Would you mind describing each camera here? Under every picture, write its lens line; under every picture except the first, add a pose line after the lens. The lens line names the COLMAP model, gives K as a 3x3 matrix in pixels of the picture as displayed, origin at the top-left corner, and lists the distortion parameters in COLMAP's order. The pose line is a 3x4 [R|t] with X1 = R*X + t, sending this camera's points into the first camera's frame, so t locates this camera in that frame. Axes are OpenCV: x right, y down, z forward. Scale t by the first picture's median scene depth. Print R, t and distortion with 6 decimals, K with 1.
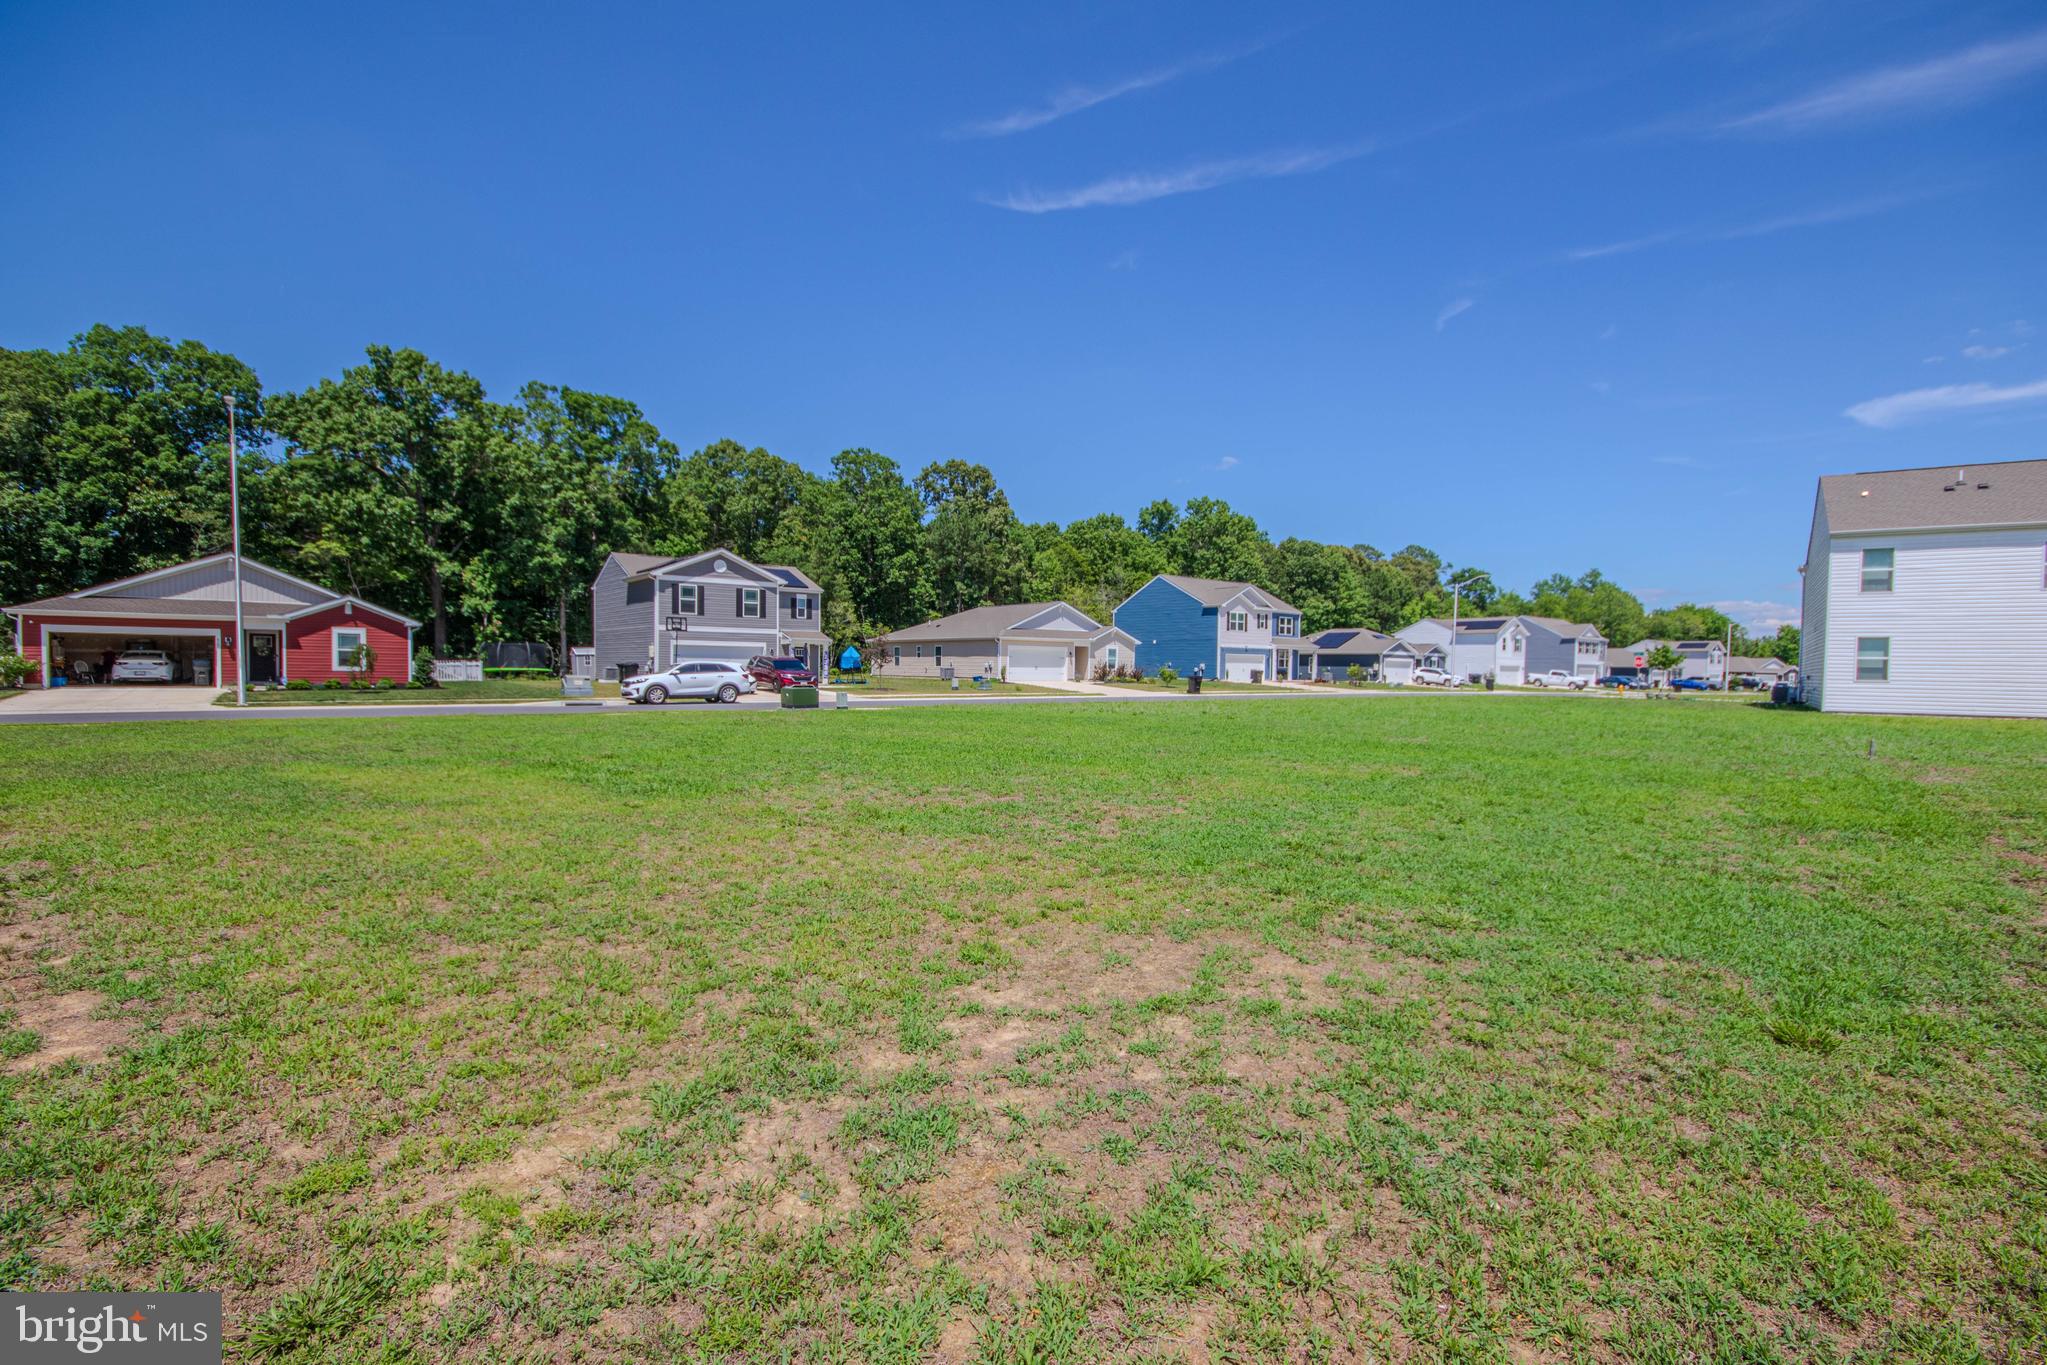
lens RADIAL K [[957.2, 0, 1029.2], [0, 957.2, 707.4], [0, 0, 1]] dist [0.003626, -0.007042]
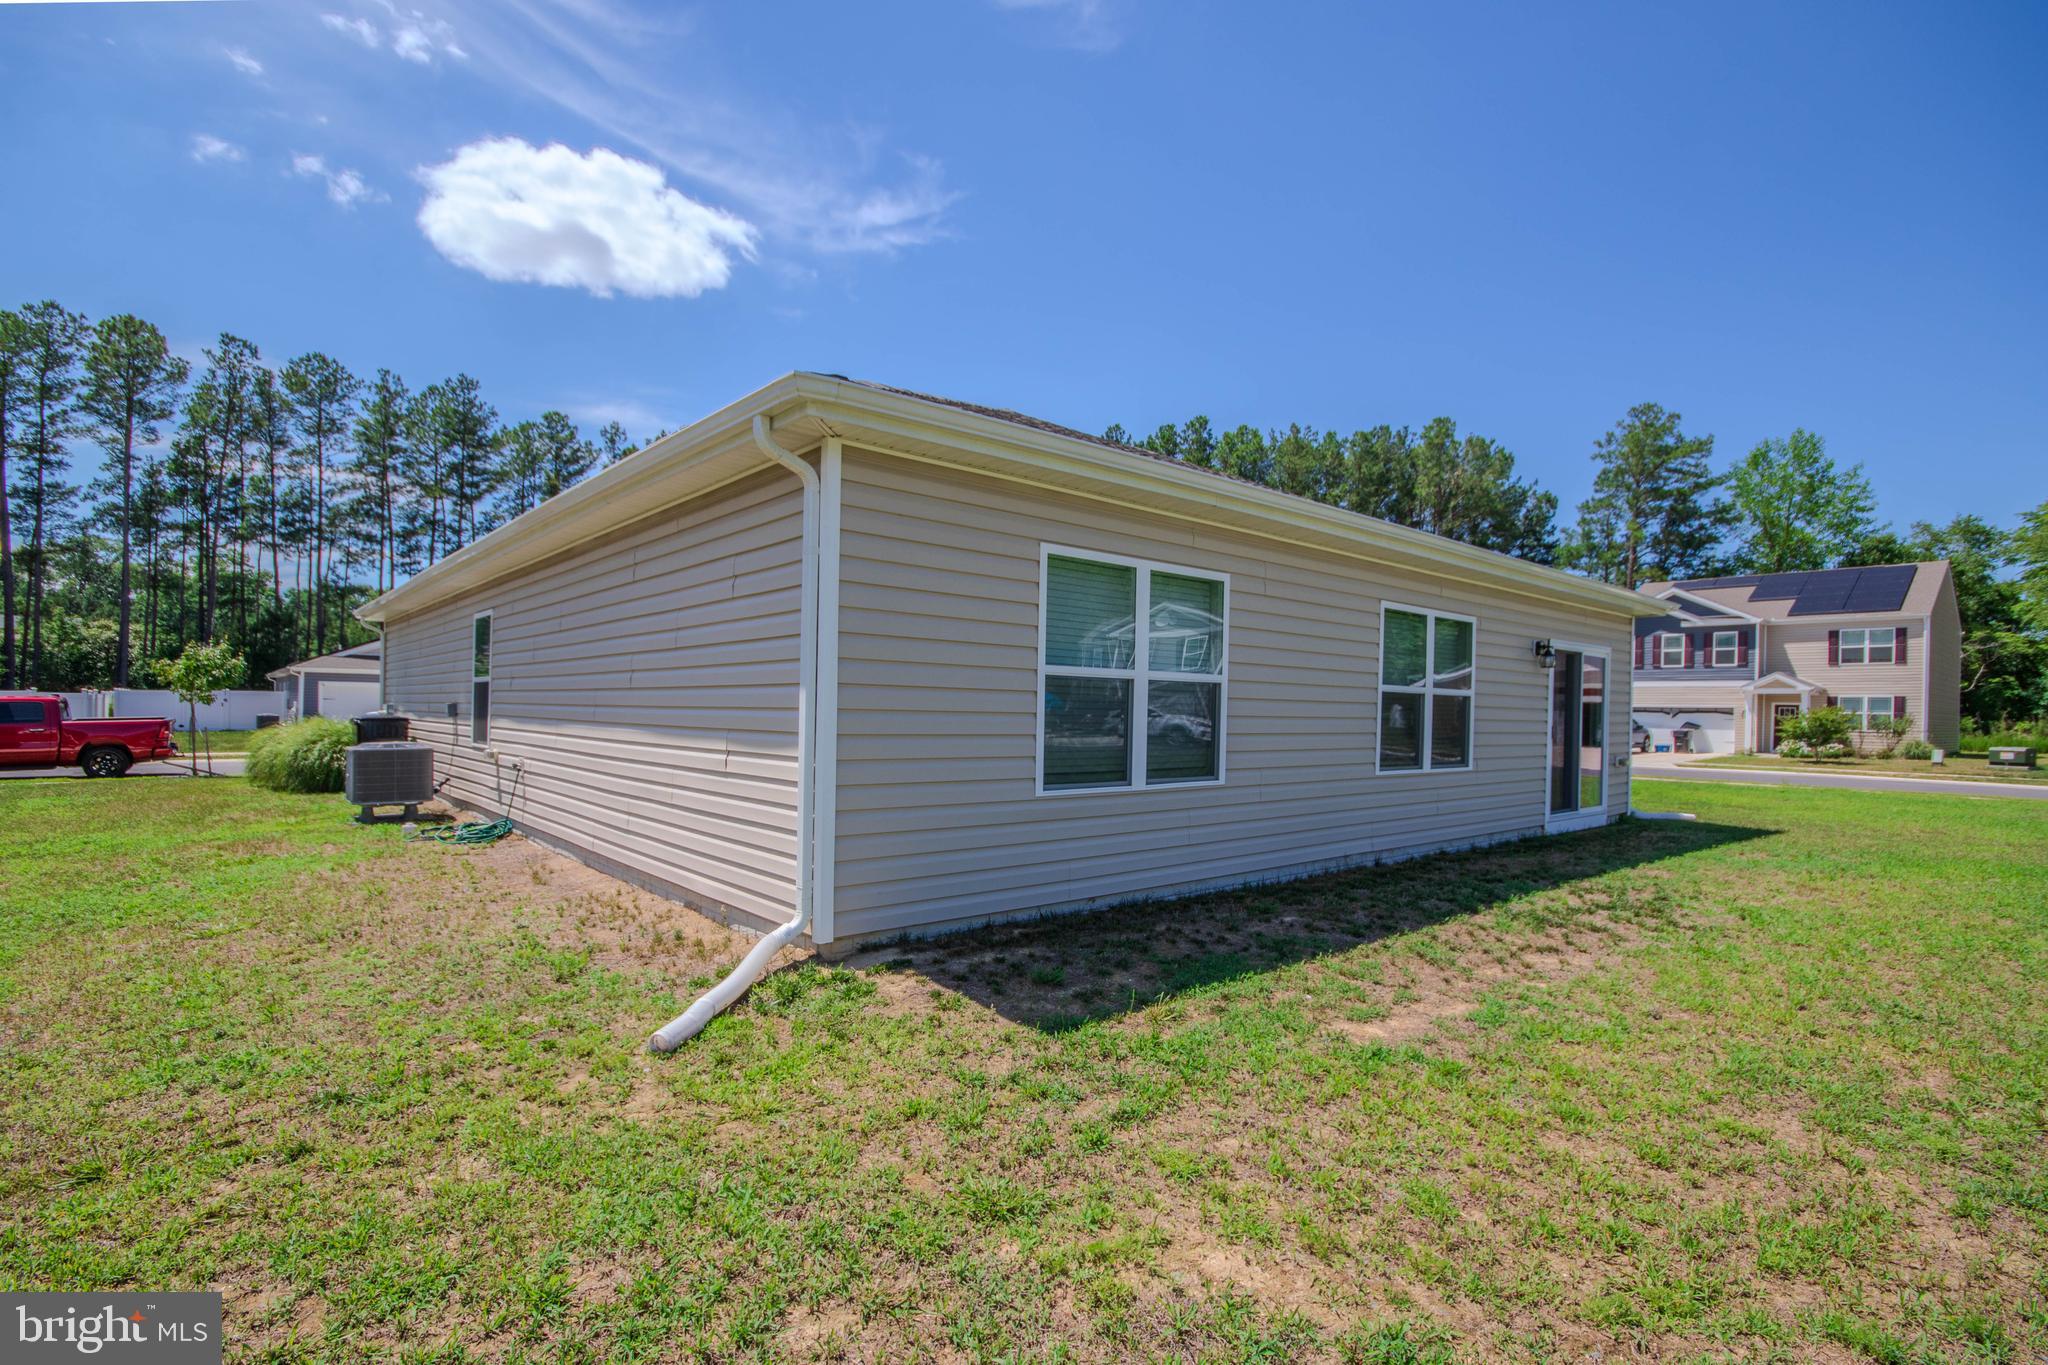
lens RADIAL K [[957.6, 0, 1029.7], [0, 957.6, 707.5], [0, 0, 1]] dist [0.003626, -0.007042]
pose [[-0.225161, -0.023413, -0.974040, 0.340200], [-0.062863, 0.997977, -0.009456, -0.028876], [0.972291, 0.059102, -0.226178, 0.779655]]
